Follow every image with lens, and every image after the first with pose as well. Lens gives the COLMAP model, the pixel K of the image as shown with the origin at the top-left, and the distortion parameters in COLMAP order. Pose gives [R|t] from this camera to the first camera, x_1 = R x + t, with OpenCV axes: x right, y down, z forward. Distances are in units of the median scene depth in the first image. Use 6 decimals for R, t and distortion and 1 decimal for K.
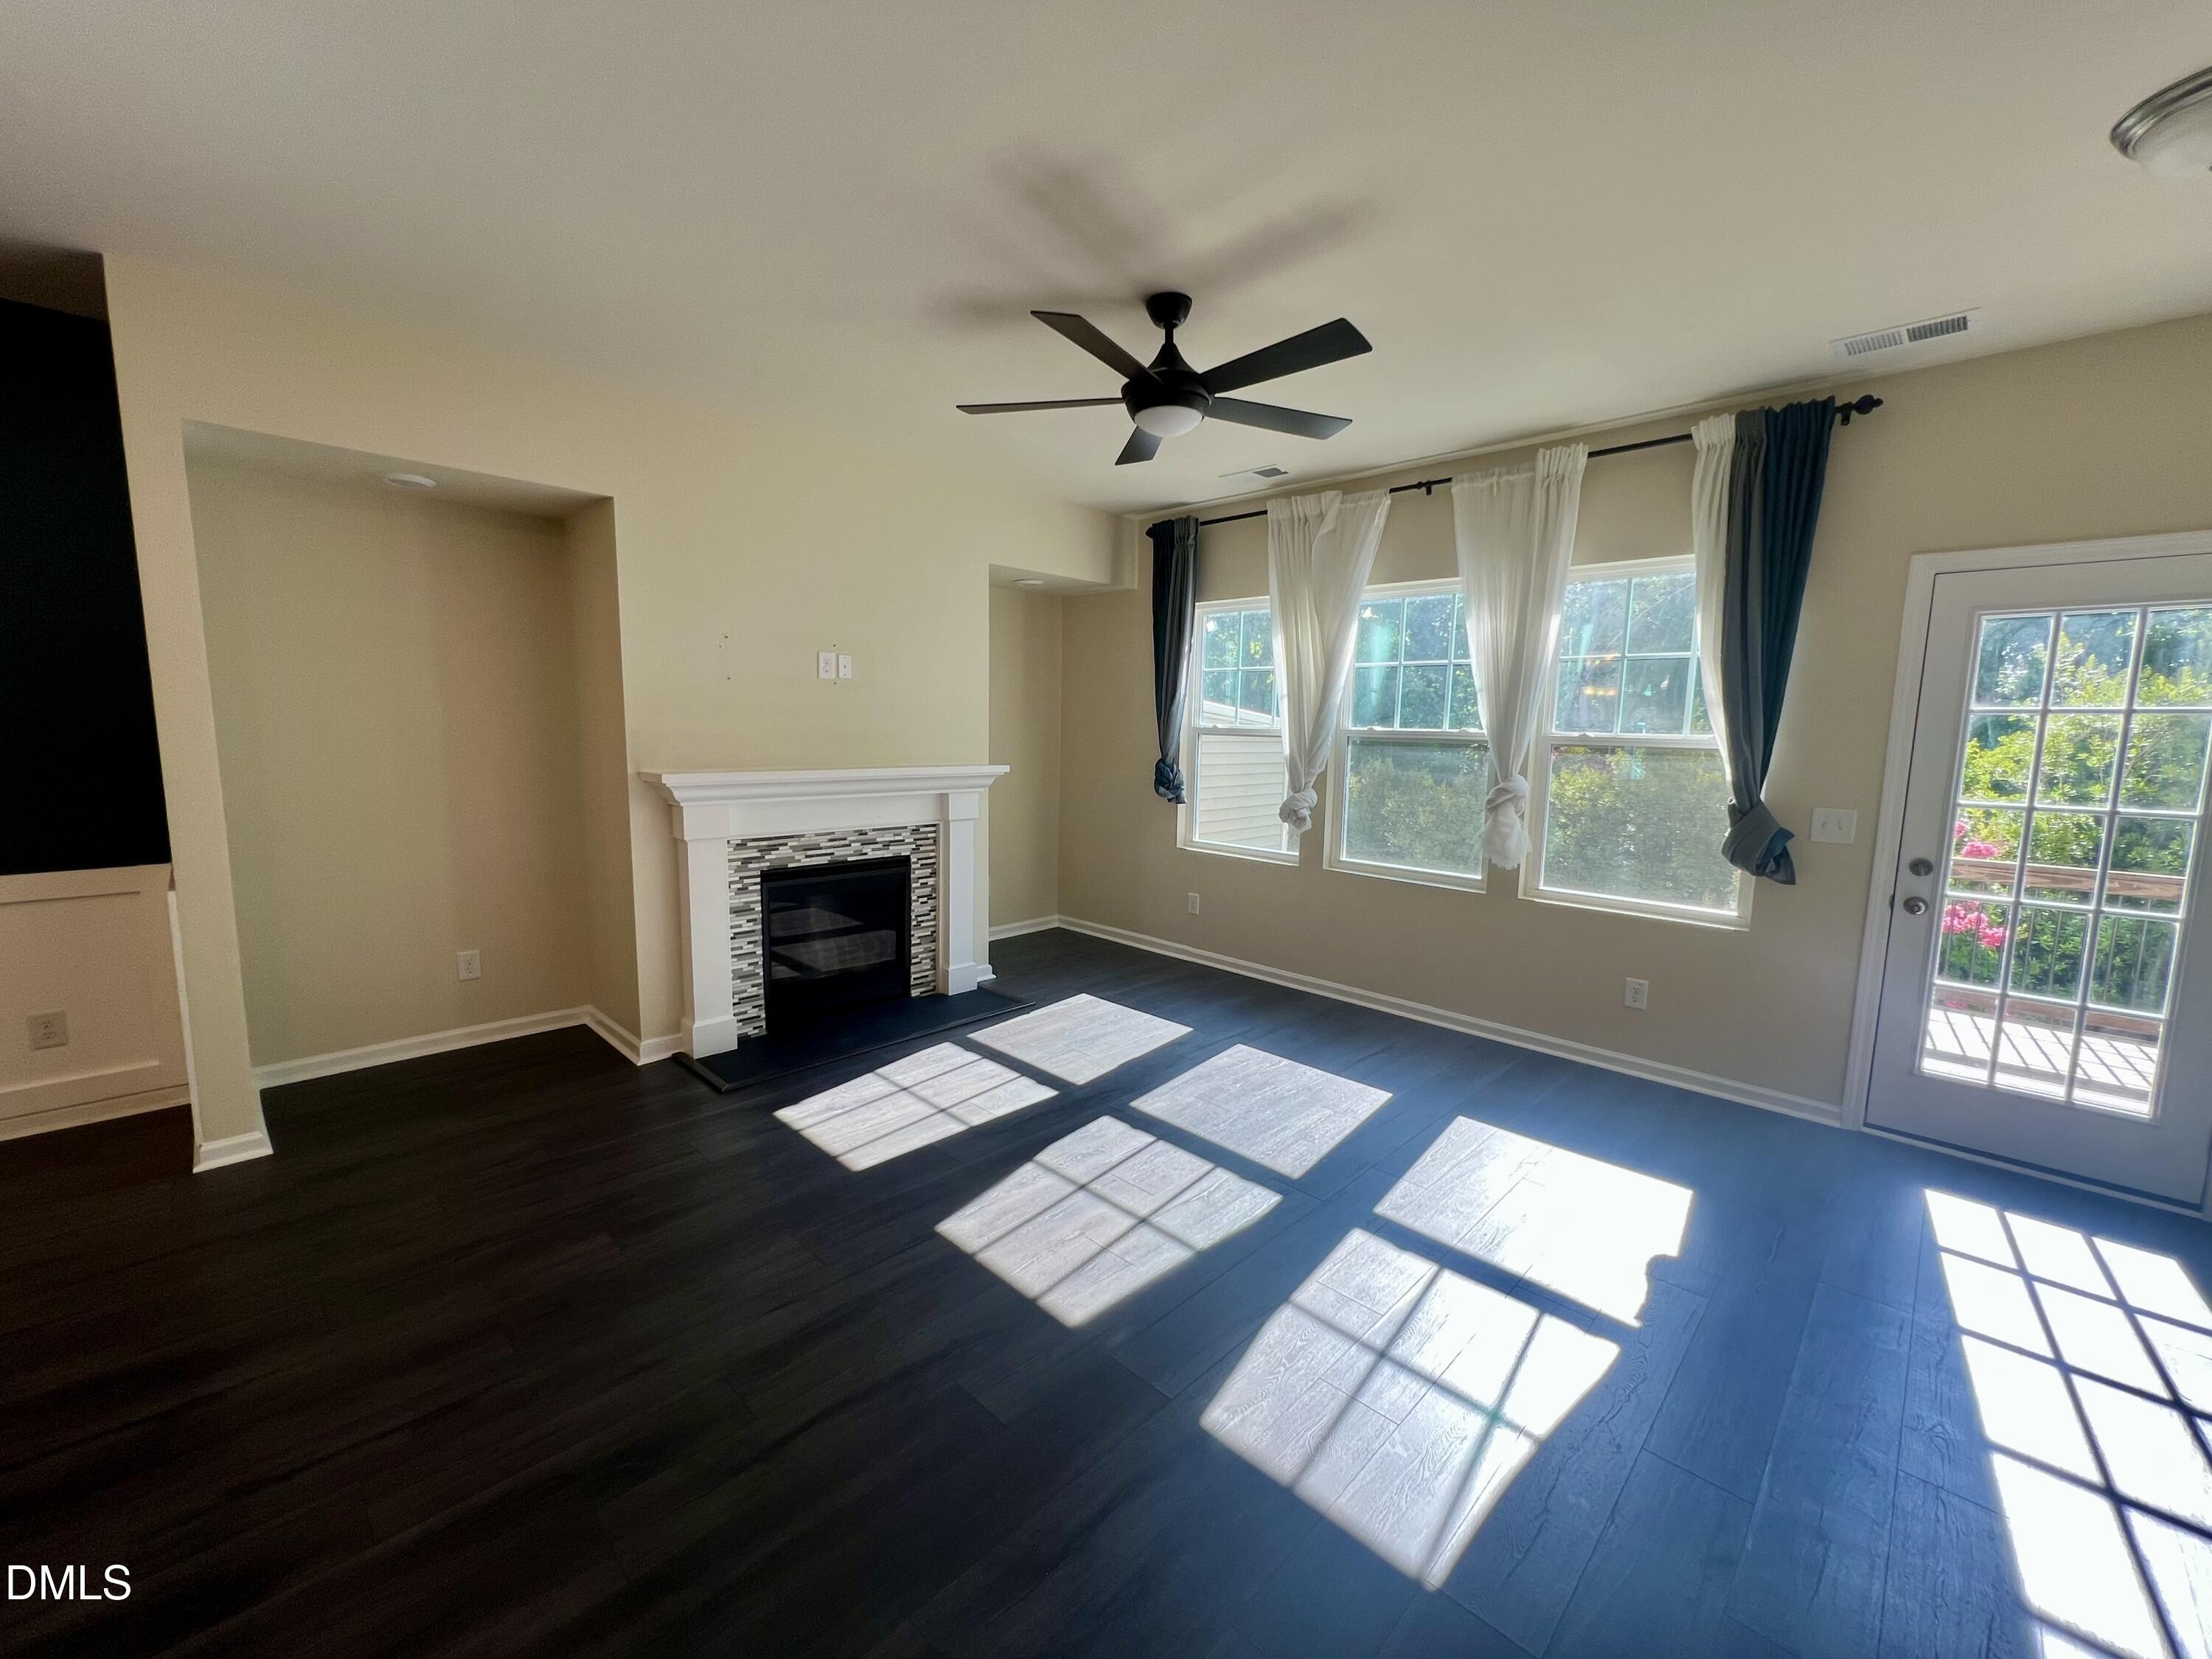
lens RADIAL K [[883.9, 0, 1107.3], [0, 883.9, 832.2], [0, 0, 1]] dist [-0.001908, 0.000629]
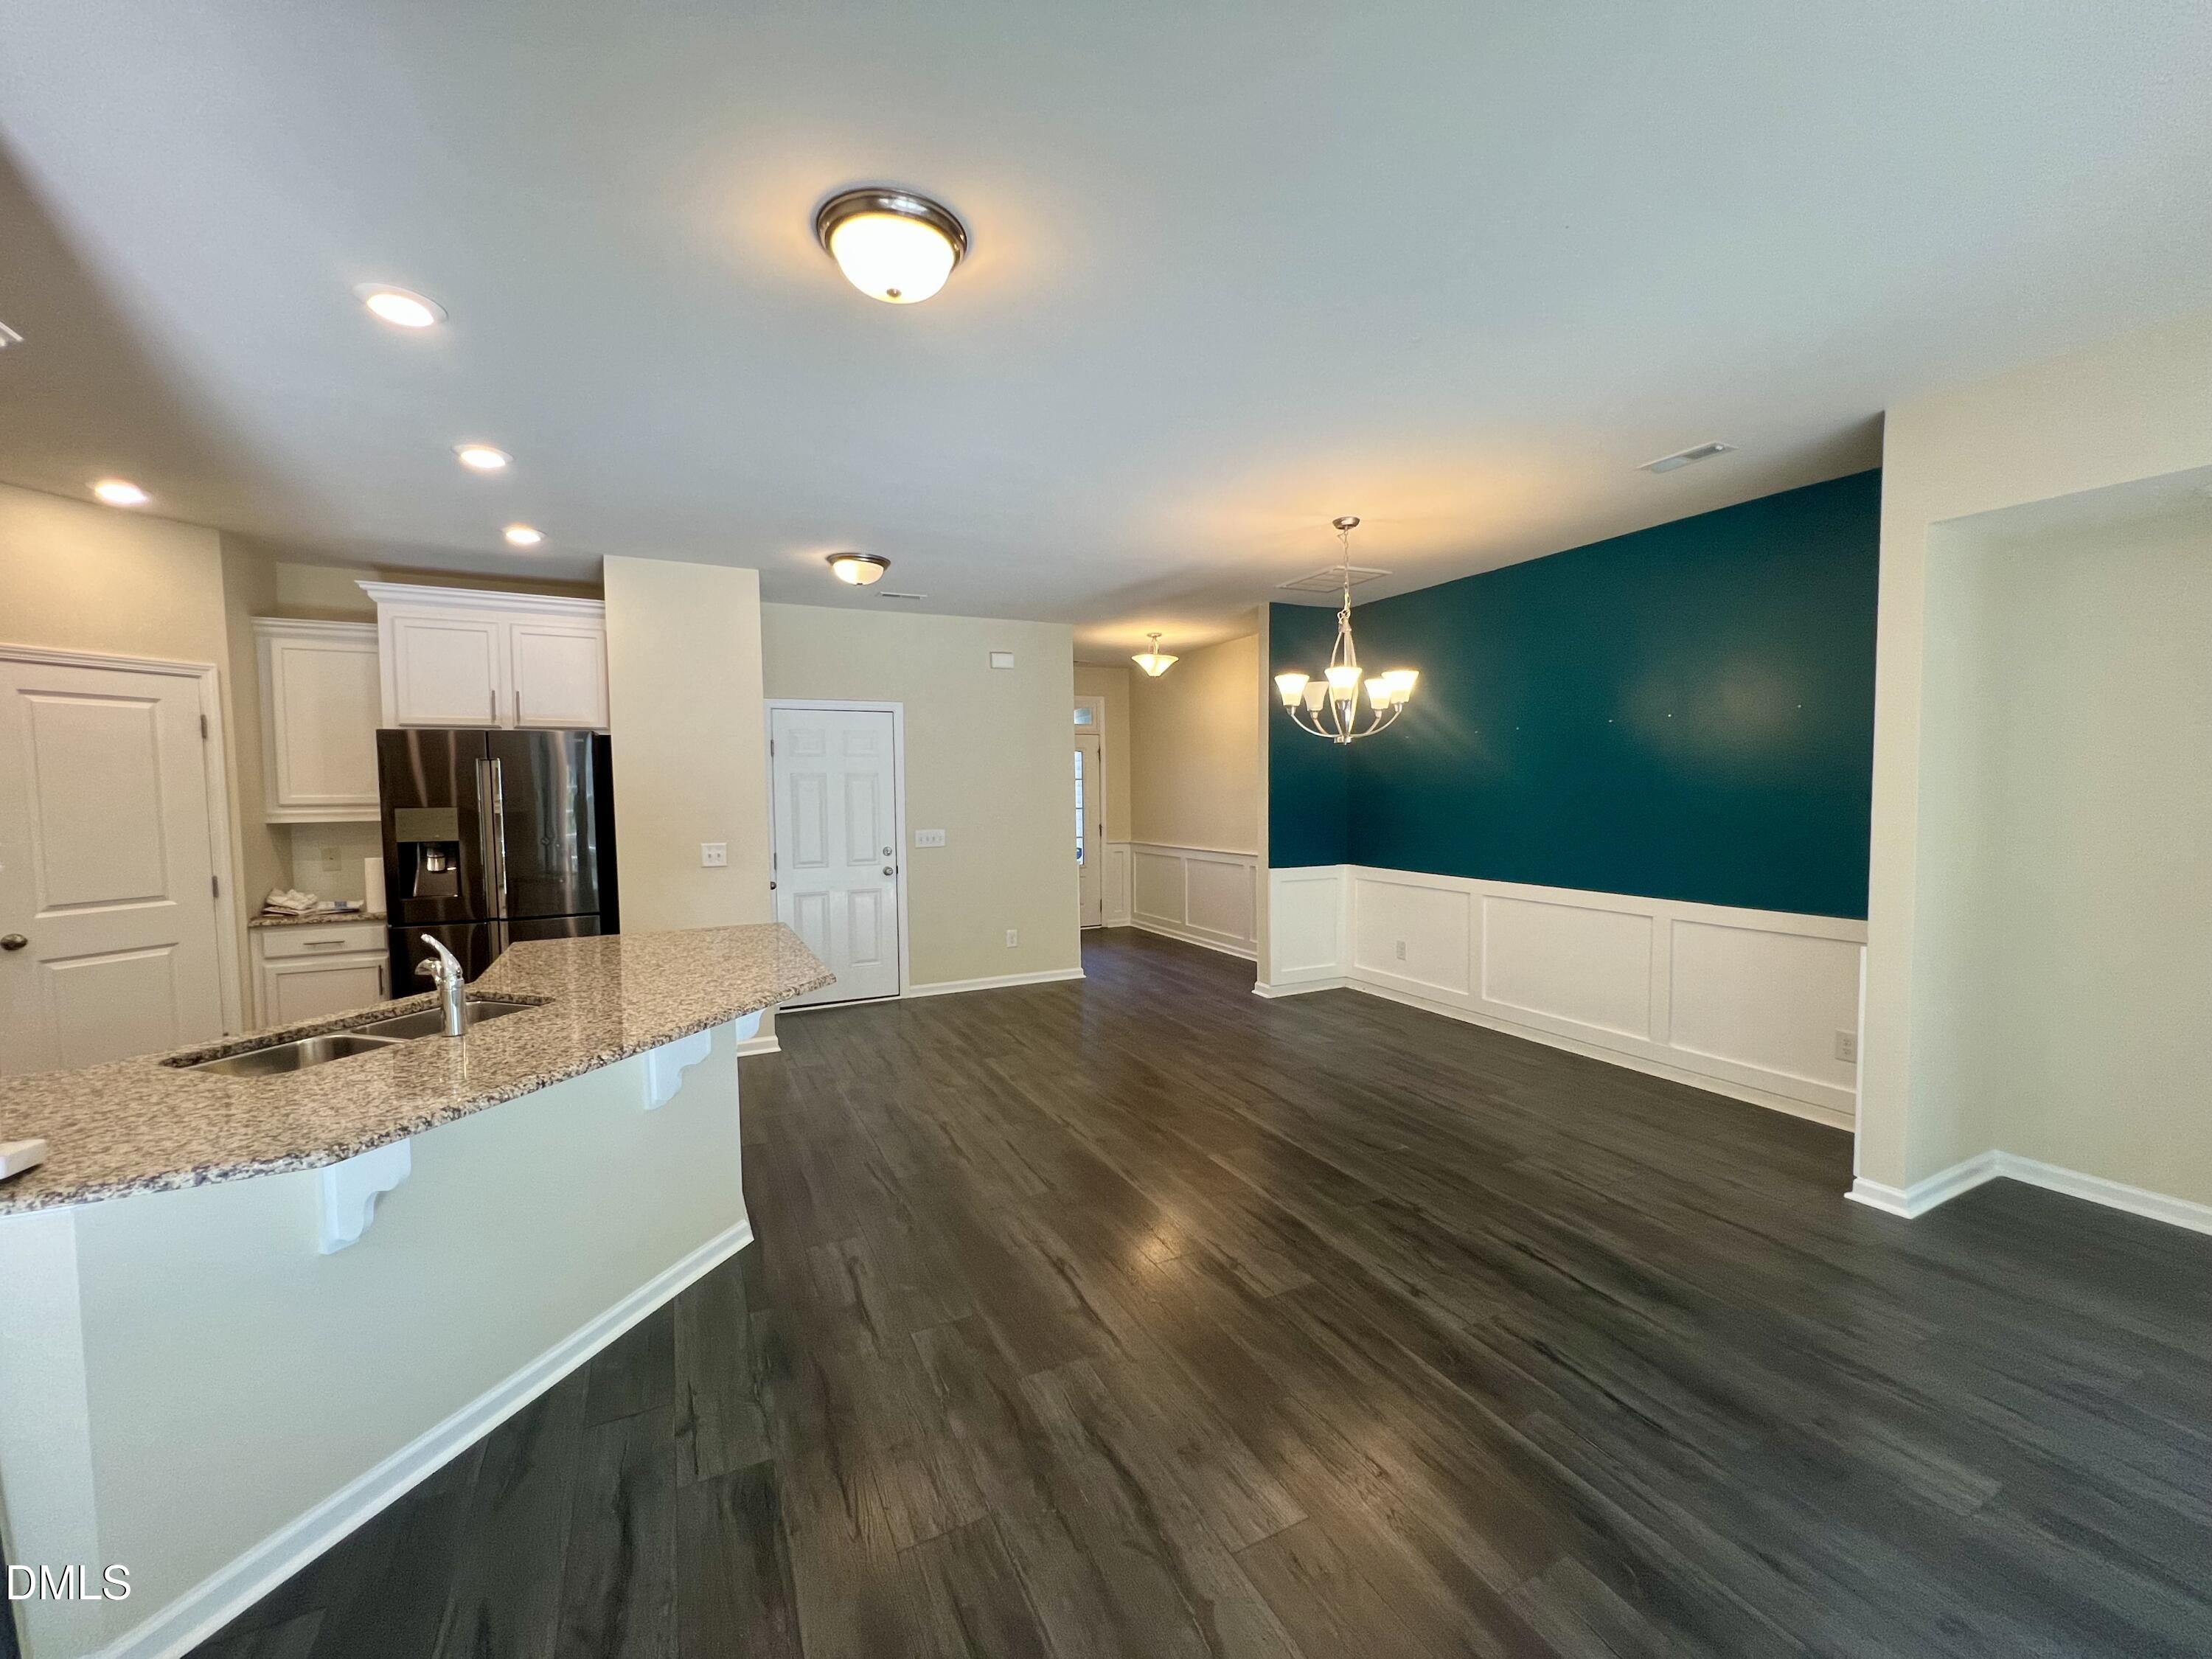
lens RADIAL K [[883.9, 0, 1106.8], [0, 883.9, 831.4], [0, 0, 1]] dist [-0.001908, 0.000629]
pose [[-0.330132, 0.030099, -0.943455, 0.224484], [-0.112422, 0.991124, 0.070959, -0.034448], [0.937216, 0.129491, -0.323818, 0.292826]]
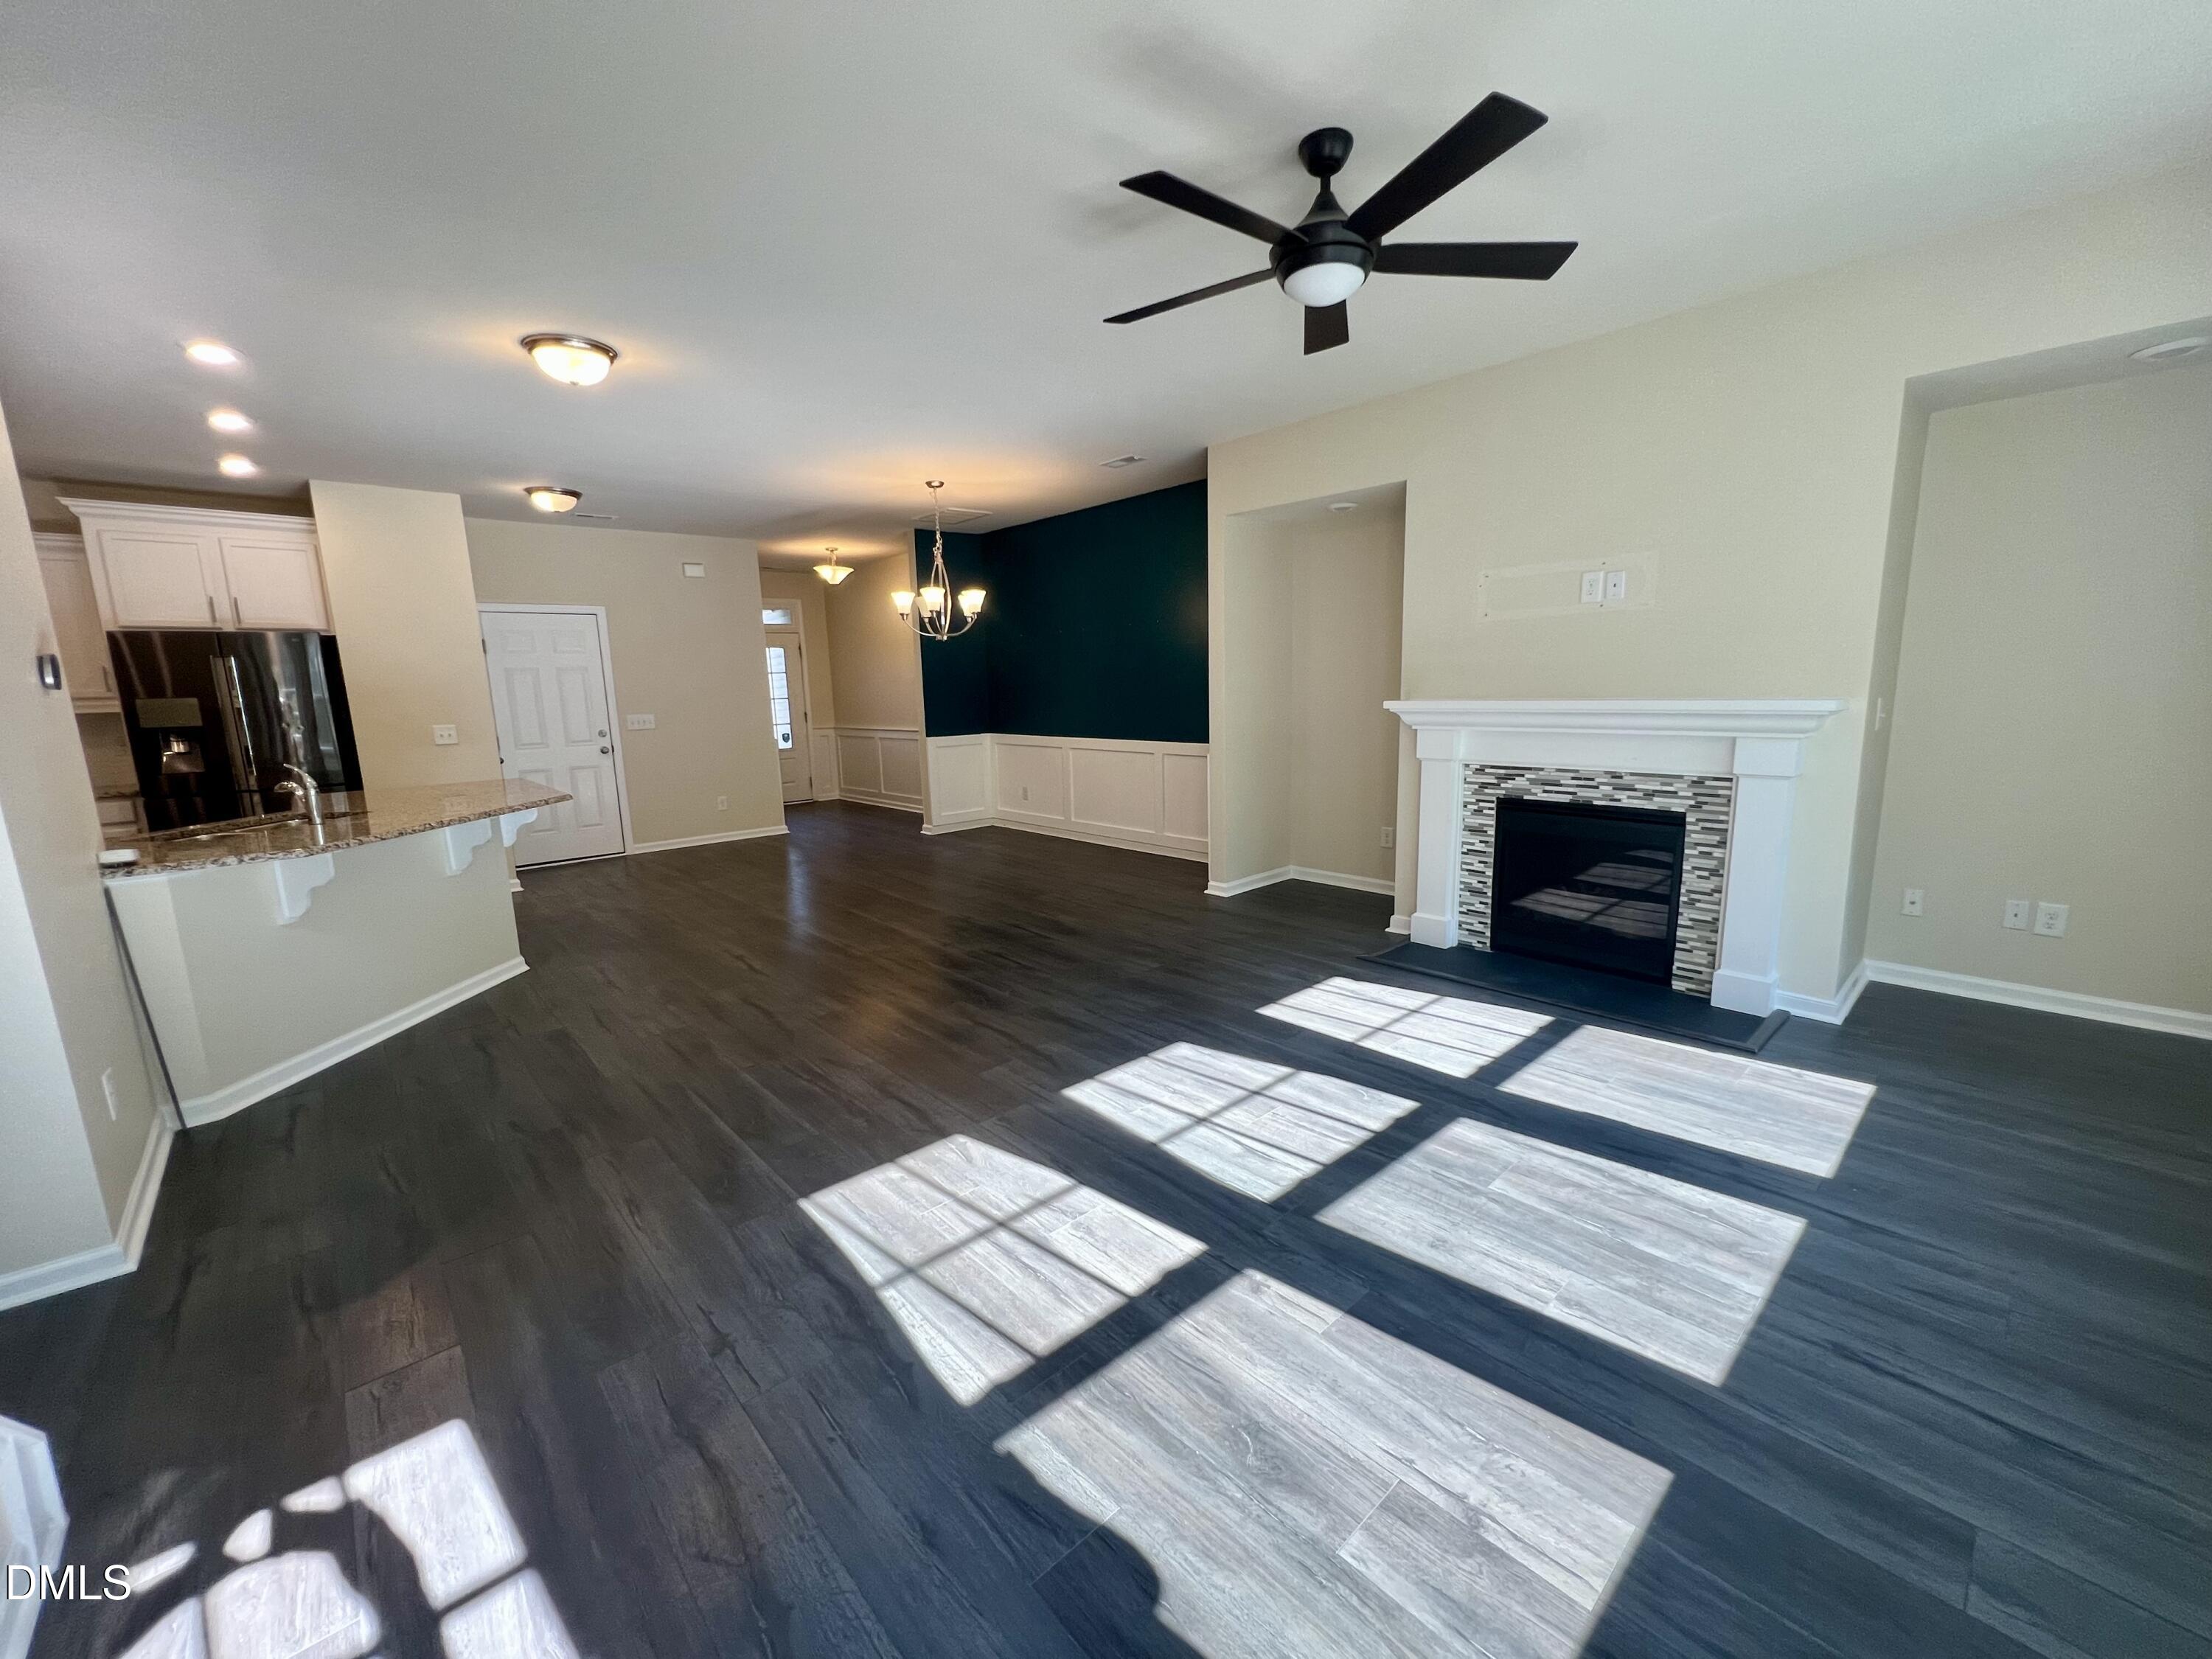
lens RADIAL K [[883.9, 0, 1104.1], [0, 883.9, 834.0], [0, 0, 1]] dist [-0.001908, 0.000629]
pose [[-0.063982, 0.151607, -0.986368, 0.684853], [-0.097507, 0.982714, 0.157370, -0.033537], [0.993176, 0.106247, -0.048093, 0.592733]]
